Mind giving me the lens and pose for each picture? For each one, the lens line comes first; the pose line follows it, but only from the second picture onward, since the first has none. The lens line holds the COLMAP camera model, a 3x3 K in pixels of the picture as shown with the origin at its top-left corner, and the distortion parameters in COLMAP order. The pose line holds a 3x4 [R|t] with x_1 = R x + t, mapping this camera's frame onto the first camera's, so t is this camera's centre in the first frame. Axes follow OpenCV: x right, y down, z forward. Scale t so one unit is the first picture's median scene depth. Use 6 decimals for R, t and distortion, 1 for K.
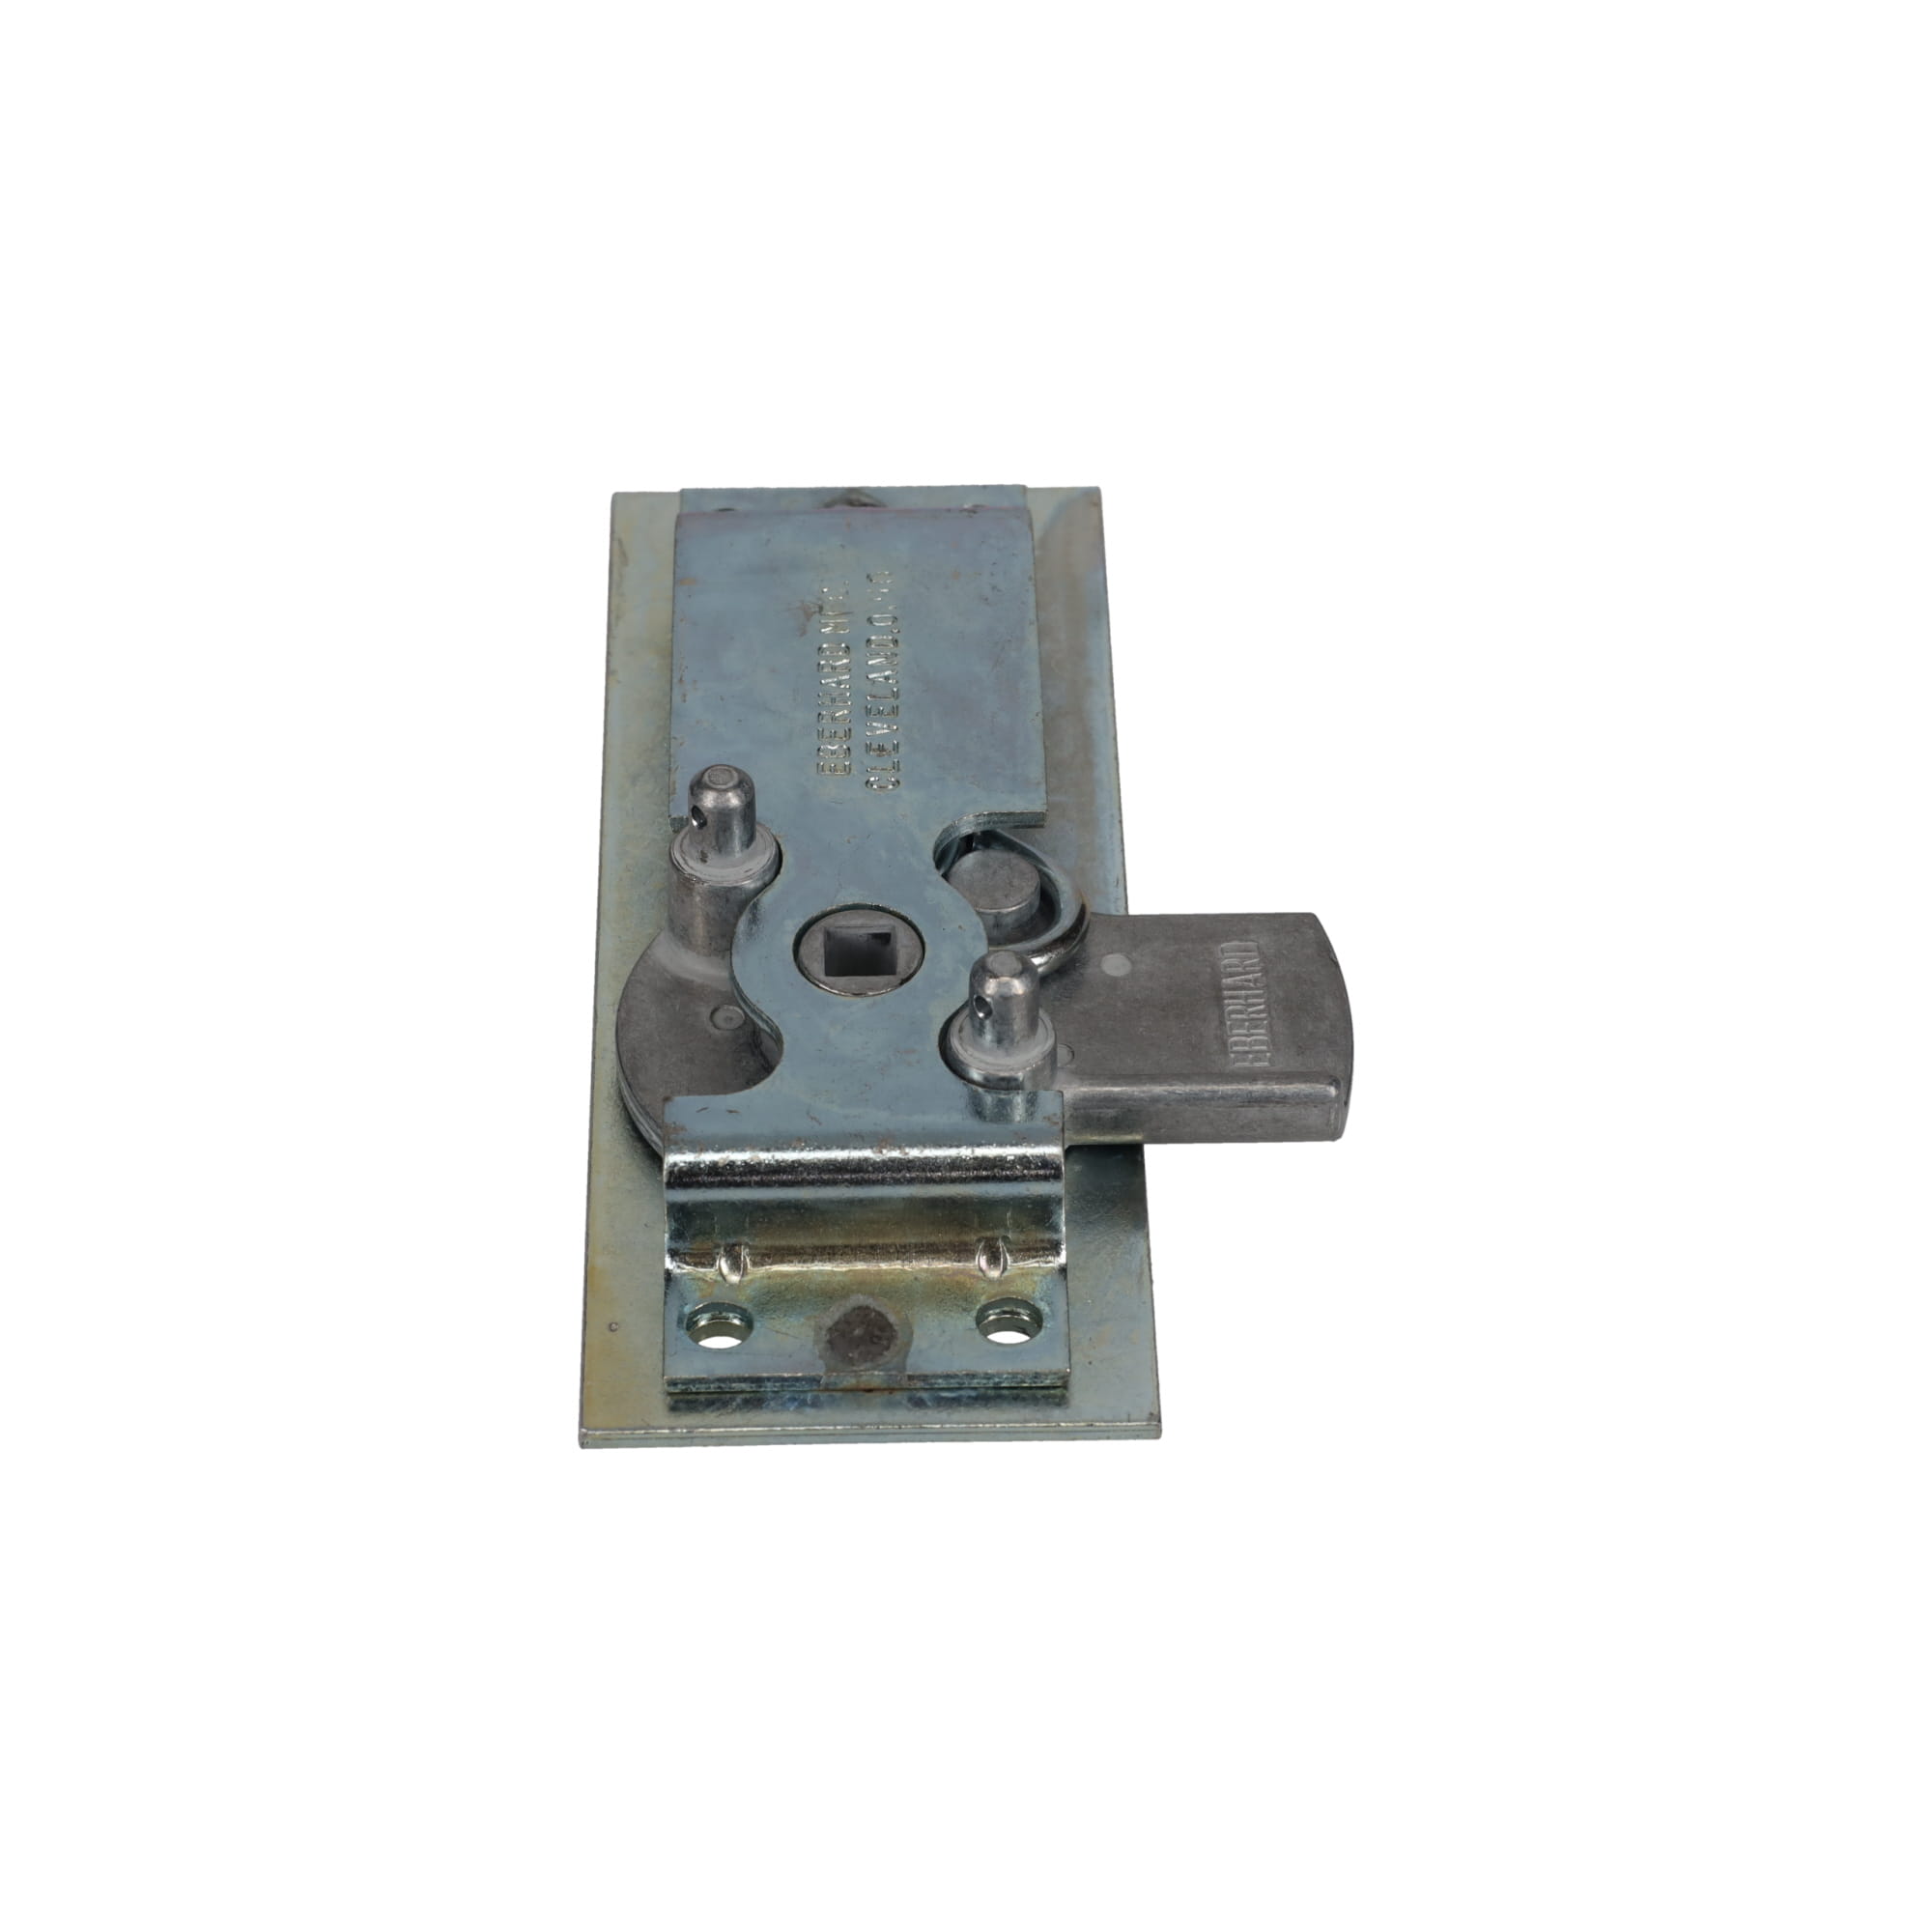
lens RADIAL K [[5403.9, 0, 966.0], [0, 5403.9, 966.0], [0, 0, 1]] dist [-0.040862, -0.065972]
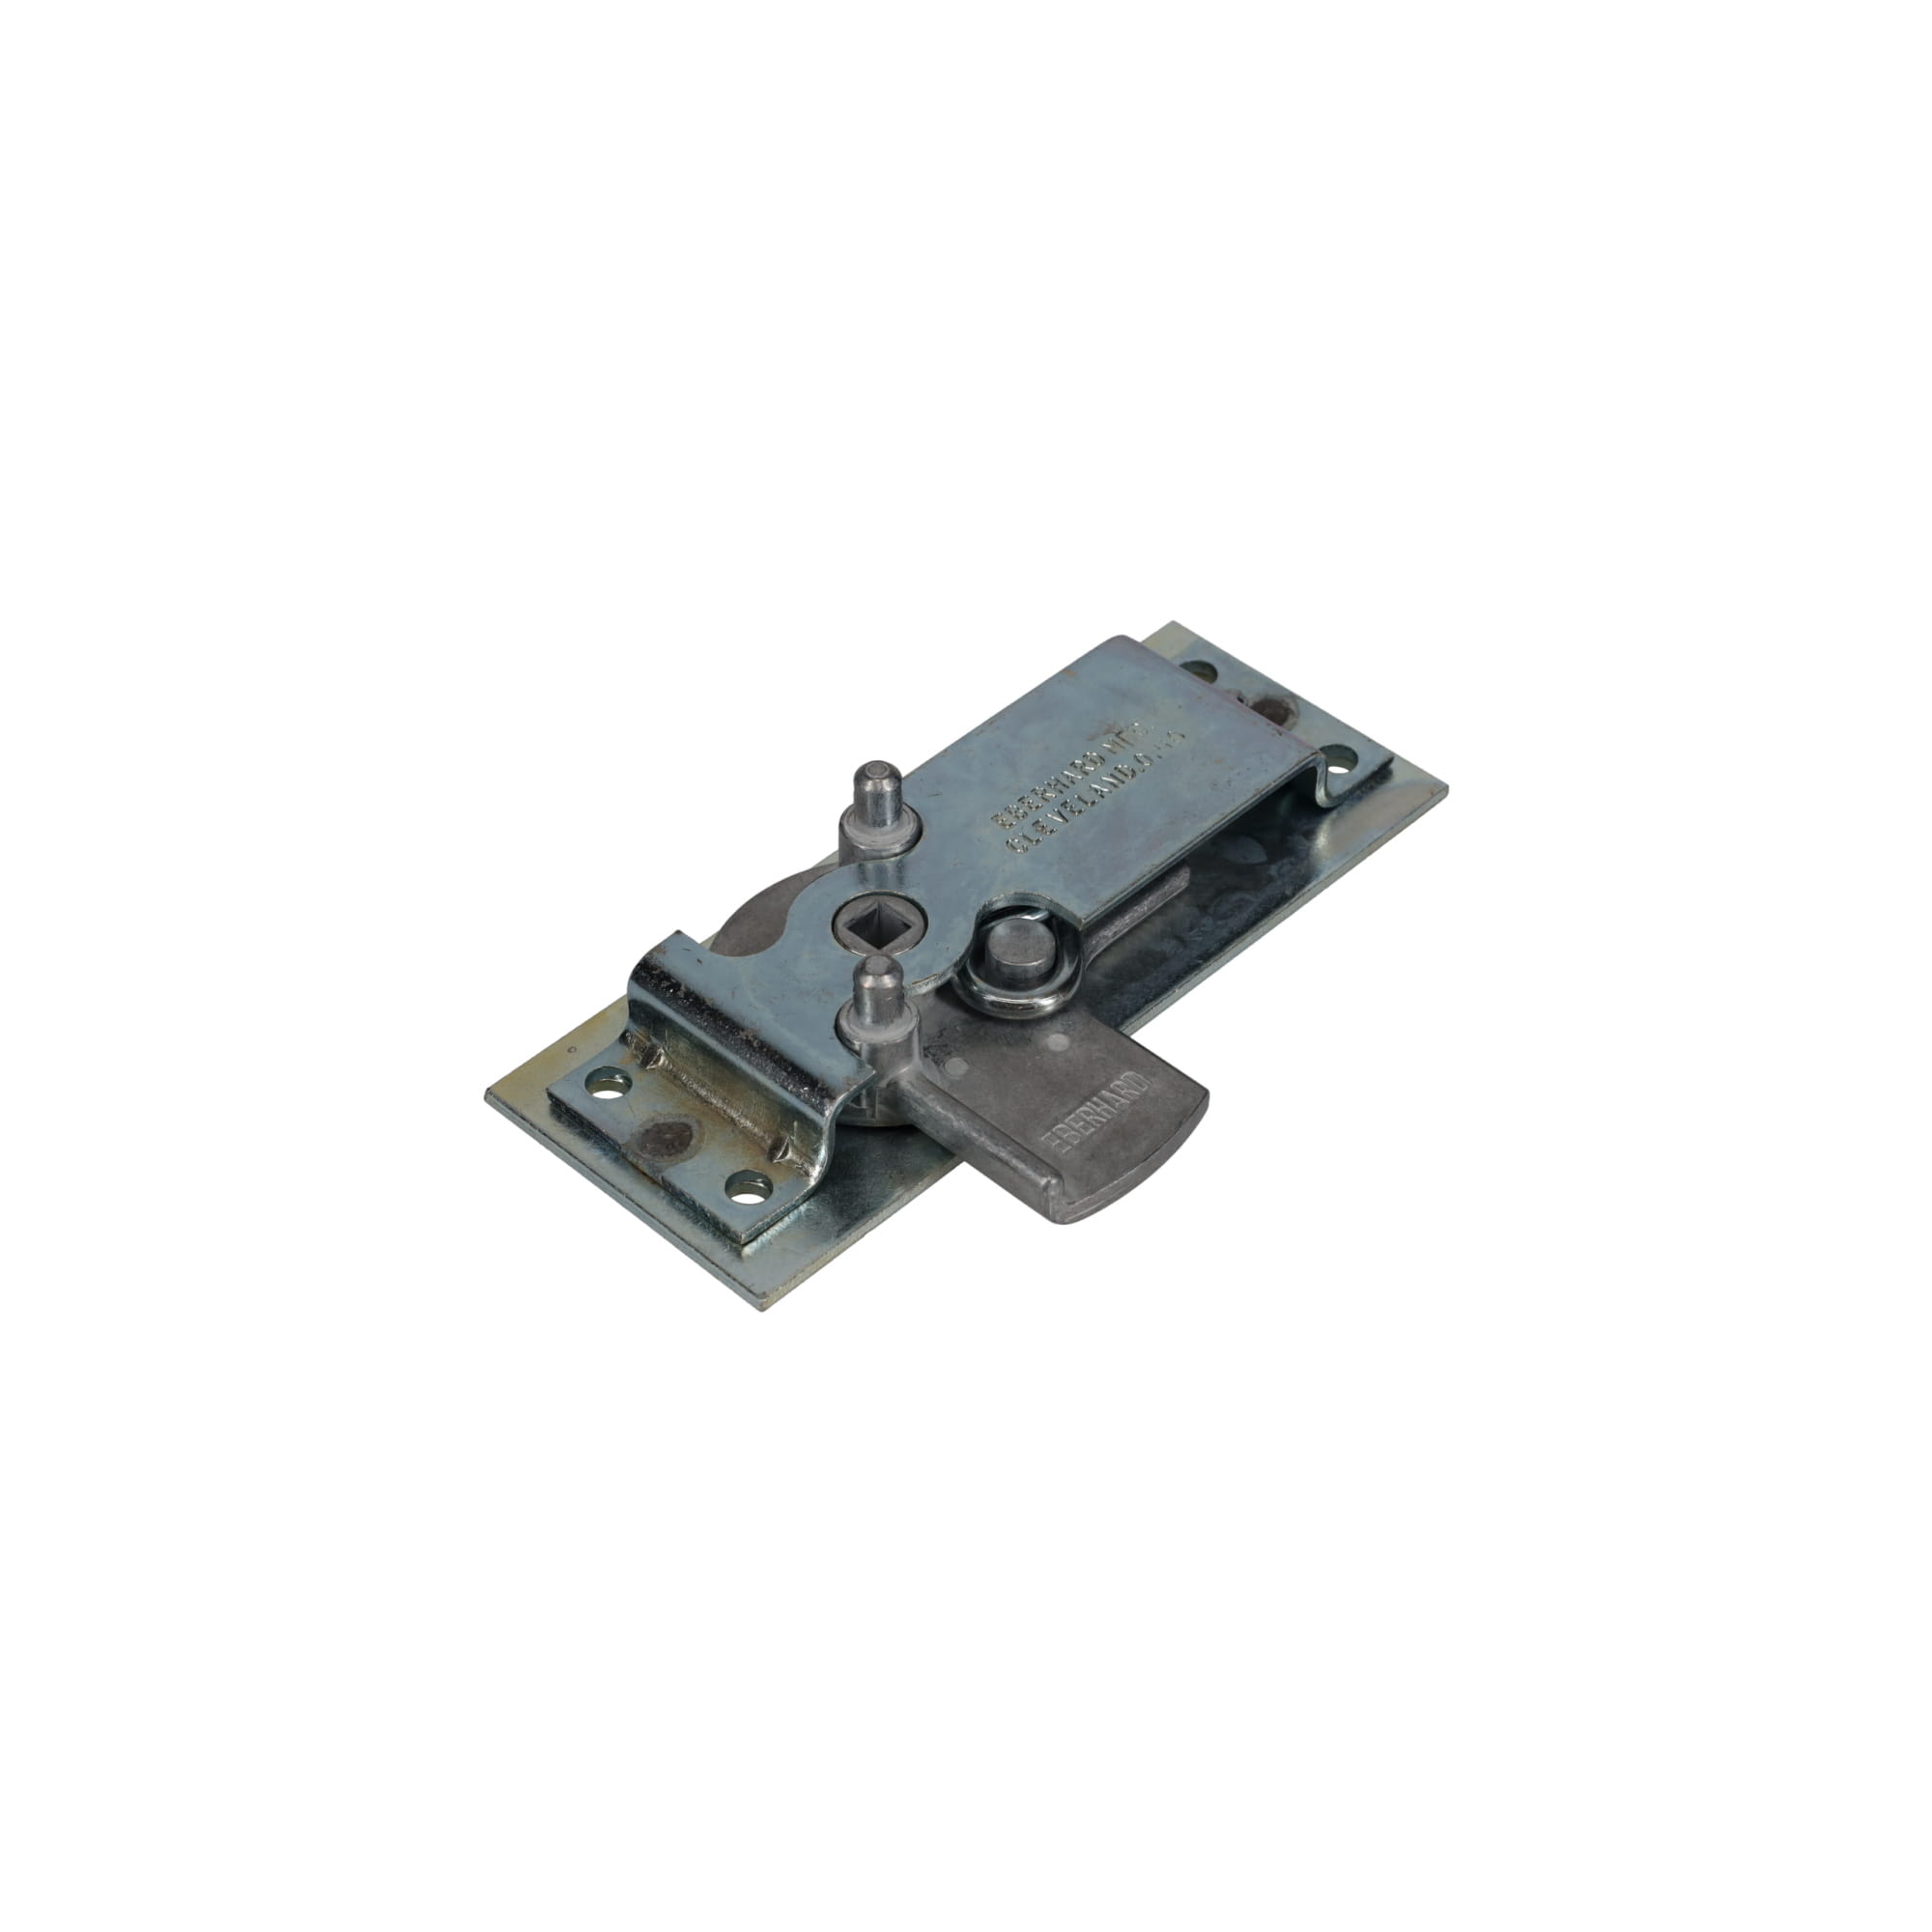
lens RADIAL K [[4137.4, 0, 1007.2], [0, 4137.4, 966.7], [0, 0, 1]] dist [0.018397, 0.011092]
pose [[0.703059, 0.491706, -0.513745, 0.533870], [-0.496323, 0.856661, 0.140695, -0.153530], [0.509286, 0.156066, 0.846328, 0.125193]]
